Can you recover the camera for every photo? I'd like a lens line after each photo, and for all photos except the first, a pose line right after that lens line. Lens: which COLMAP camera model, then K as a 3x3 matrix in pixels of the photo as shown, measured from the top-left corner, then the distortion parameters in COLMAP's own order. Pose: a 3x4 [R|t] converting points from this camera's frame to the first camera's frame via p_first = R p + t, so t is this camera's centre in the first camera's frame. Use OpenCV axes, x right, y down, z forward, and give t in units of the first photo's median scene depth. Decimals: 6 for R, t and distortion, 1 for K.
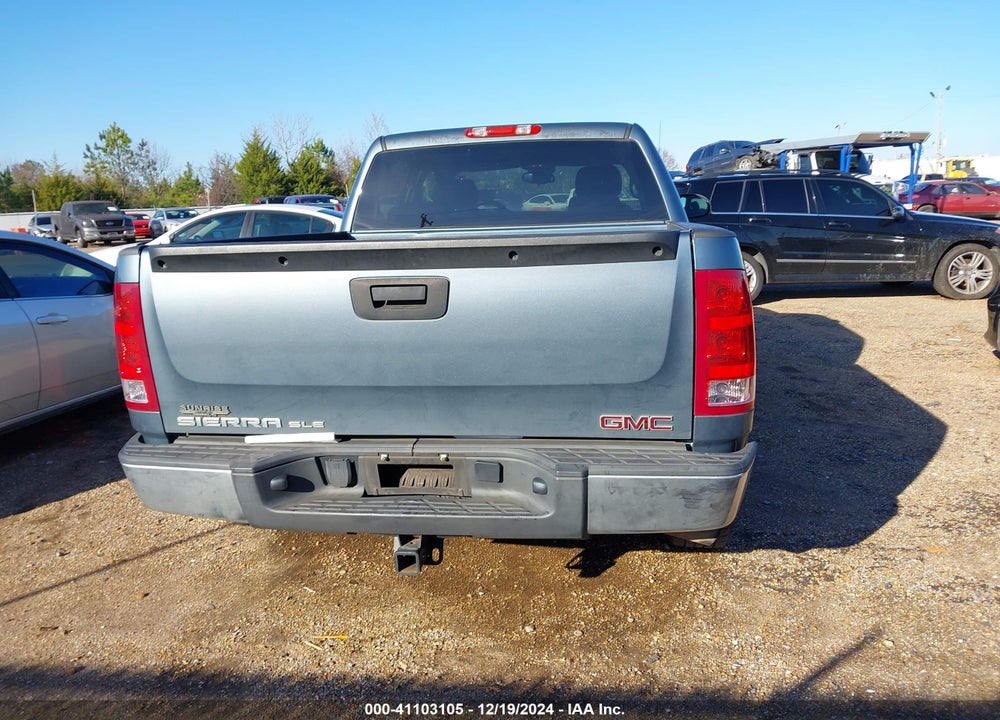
lens RADIAL K [[754.8, 0, 486.4], [0, 754.8, 396.7], [0, 0, 1]] dist [0.048075, -0.052576]
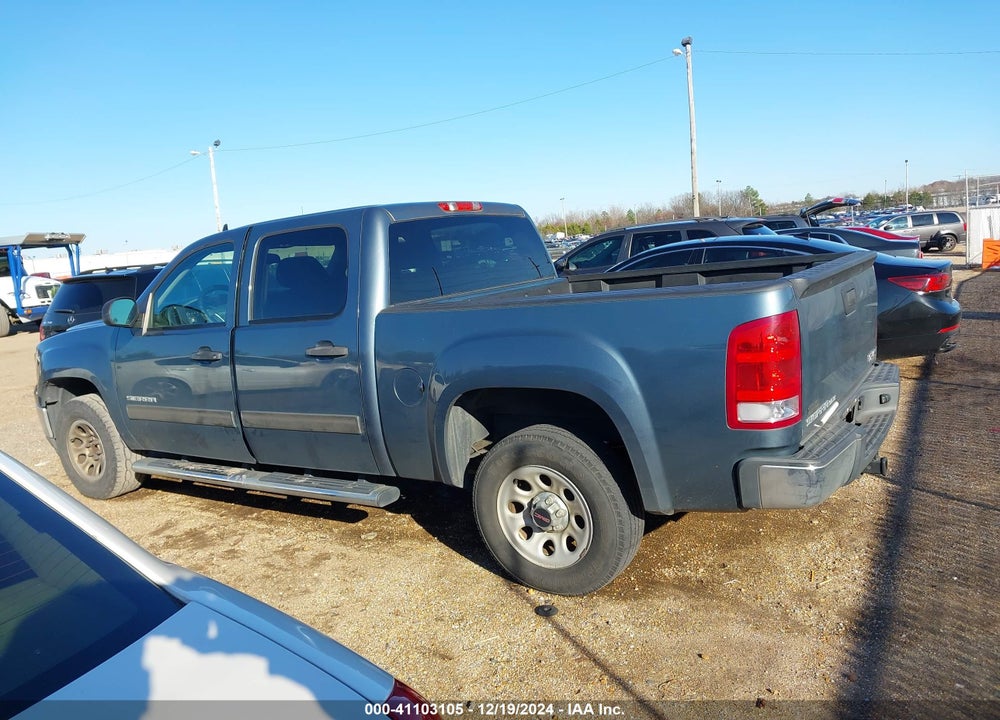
lens RADIAL K [[786.4, 0, 496.9], [0, 786.4, 375.1], [0, 0, 1]] dist [0.002213, 0.012189]
pose [[0.428407, -0.157798, 0.889701, -0.152078], [0.300106, 0.953588, 0.024622, -0.019306], [-0.852293, 0.256456, 0.455880, 0.074685]]
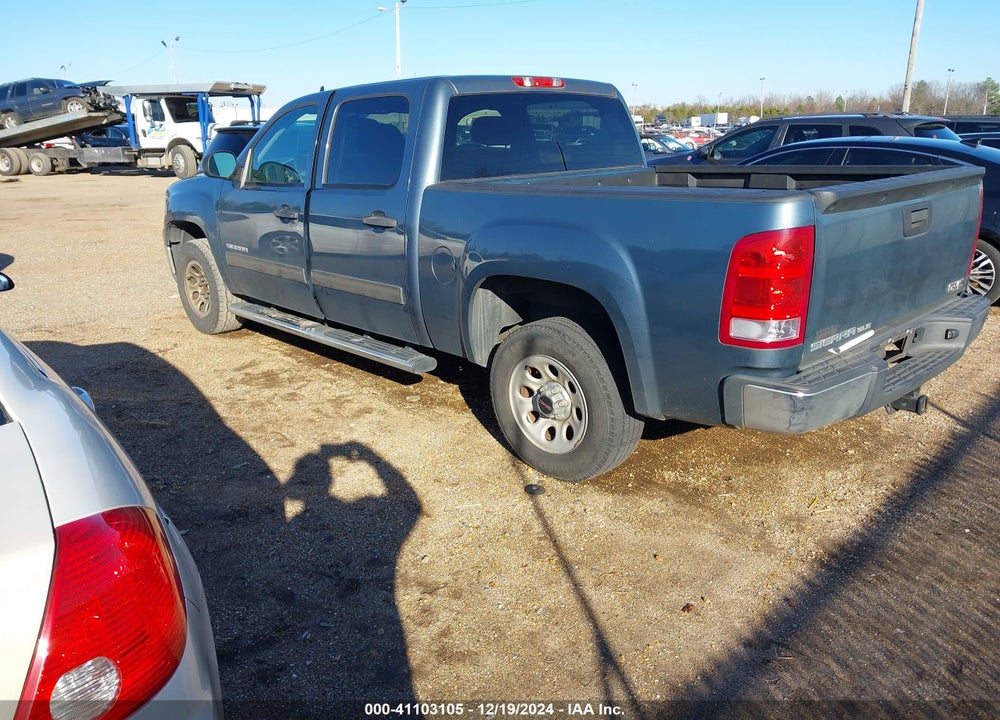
lens RADIAL K [[754.8, 0, 486.4], [0, 754.8, 396.7], [0, 0, 1]] dist [0.048075, -0.052576]
pose [[0.621577, -0.241928, 0.745059, -0.140286], [0.194164, 0.969017, 0.152665, -0.014746], [-0.758908, 0.049771, 0.649293, 0.057348]]
